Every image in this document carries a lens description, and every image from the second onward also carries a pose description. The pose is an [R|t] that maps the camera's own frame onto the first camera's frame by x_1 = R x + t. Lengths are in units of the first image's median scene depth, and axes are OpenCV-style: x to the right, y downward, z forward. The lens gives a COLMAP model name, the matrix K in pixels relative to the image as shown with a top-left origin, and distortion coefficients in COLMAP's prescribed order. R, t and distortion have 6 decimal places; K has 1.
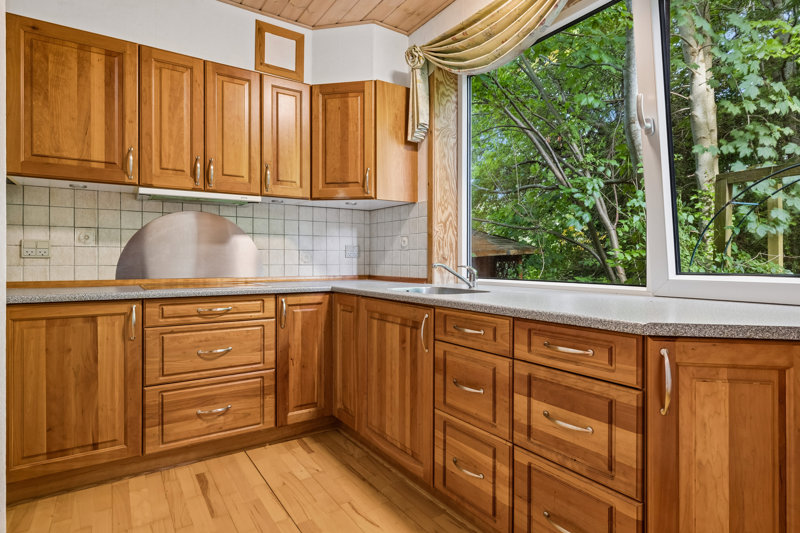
lens RADIAL K [[433.9, 0, 400.6], [0, 433.9, 263.2], [0, 0, 1]] dist [0.002935, 0.000038]
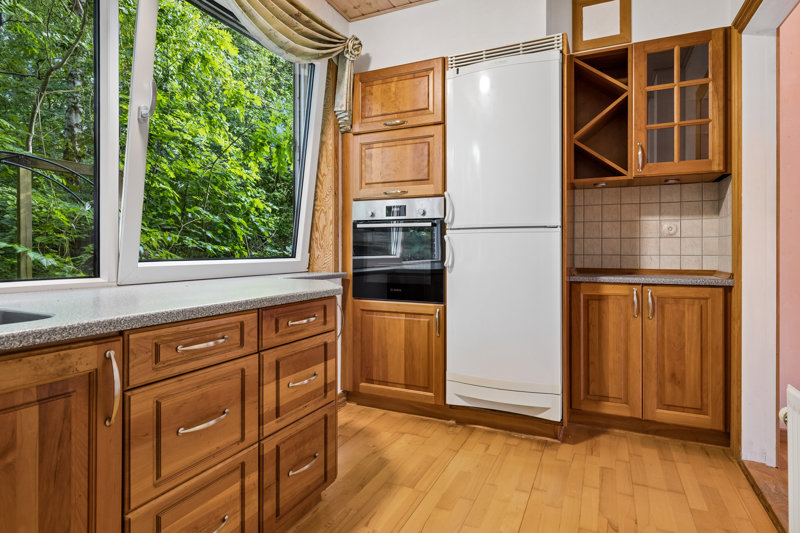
lens RADIAL K [[433.9, 0, 400.7], [0, 433.9, 258.1], [0, 0, 1]] dist [0.002935, 0.000038]
pose [[-0.523197, -0.012771, 0.852116, -0.701988], [0.002972, 0.999854, 0.016809, 0.000069], [-0.852207, 0.011327, -0.523083, 1.219820]]
